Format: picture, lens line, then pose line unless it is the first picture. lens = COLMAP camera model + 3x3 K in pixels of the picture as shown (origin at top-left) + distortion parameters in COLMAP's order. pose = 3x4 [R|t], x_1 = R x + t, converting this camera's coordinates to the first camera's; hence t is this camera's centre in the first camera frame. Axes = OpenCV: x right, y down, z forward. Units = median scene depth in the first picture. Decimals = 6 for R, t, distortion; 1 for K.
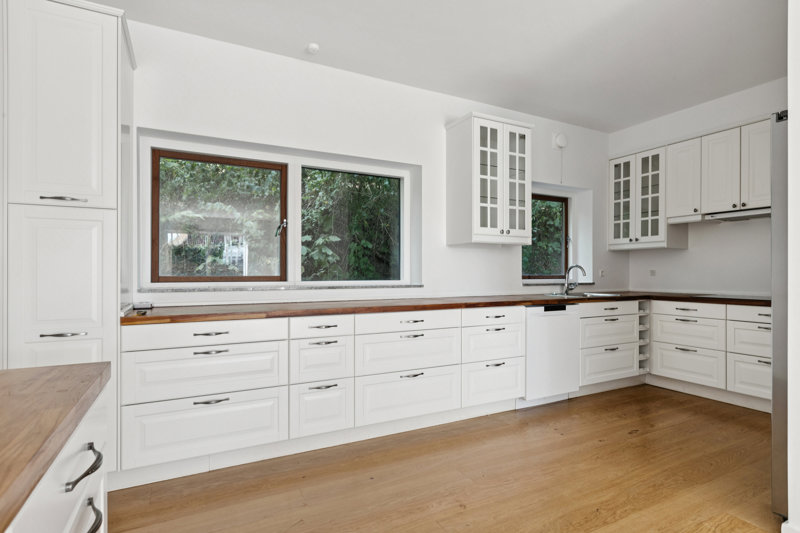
lens RADIAL K [[411.7, 0, 400.0], [0, 411.7, 266.5], [0, 0, 1]] dist [0.018116, -0.000084]
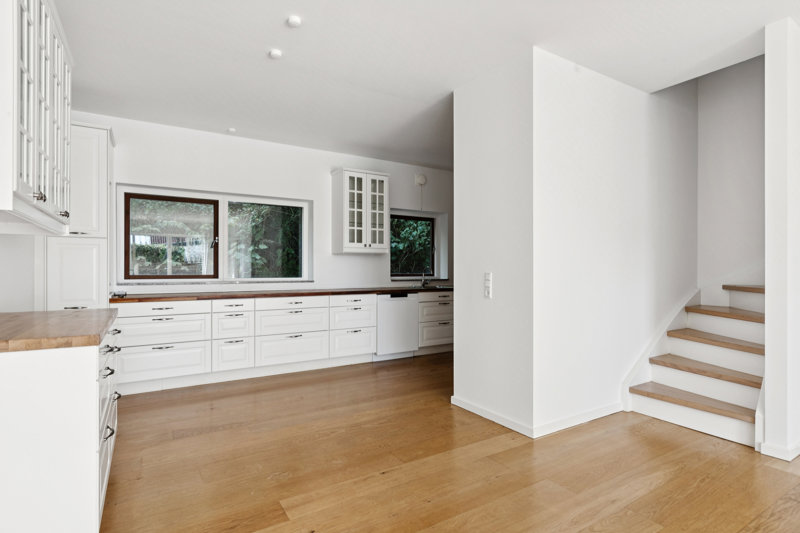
lens RADIAL K [[411.7, 0, 400.0], [0, 411.7, 266.5], [0, 0, 1]] dist [0.018116, -0.000084]
pose [[0.997874, 0.000640, 0.065176, 0.280094], [-0.001119, 0.999973, 0.007308, -0.018388], [-0.065169, -0.007365, 0.997847, -0.528523]]
